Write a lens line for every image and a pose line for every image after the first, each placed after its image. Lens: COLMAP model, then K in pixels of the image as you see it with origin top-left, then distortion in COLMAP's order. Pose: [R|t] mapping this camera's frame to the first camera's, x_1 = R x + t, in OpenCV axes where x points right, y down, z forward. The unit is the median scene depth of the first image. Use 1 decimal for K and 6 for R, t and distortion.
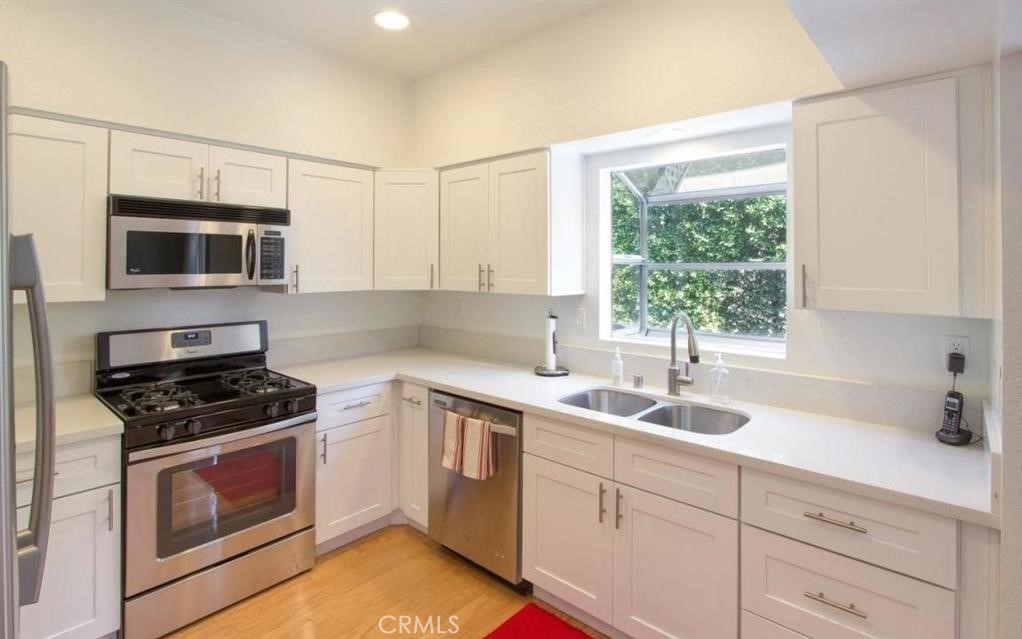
lens RADIAL K [[508.1, 0, 510.9], [0, 508.1, 261.6], [0, 0, 1]] dist [-0.000344, 0.000198]
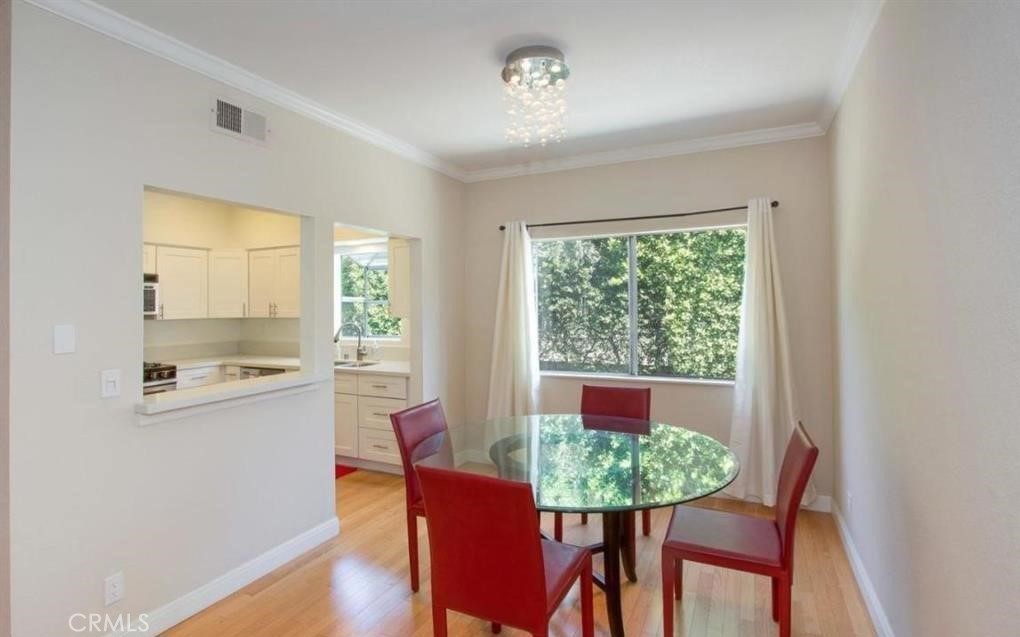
lens RADIAL K [[507.1, 0, 496.2], [0, 507.1, 300.7], [0, 0, 1]] dist [-0.000344, 0.000198]
pose [[0.966854, -0.007143, 0.255229, 0.278701], [0.008585, 0.999953, -0.004534, 0.013641], [-0.255184, 0.006575, 0.966870, -1.077991]]
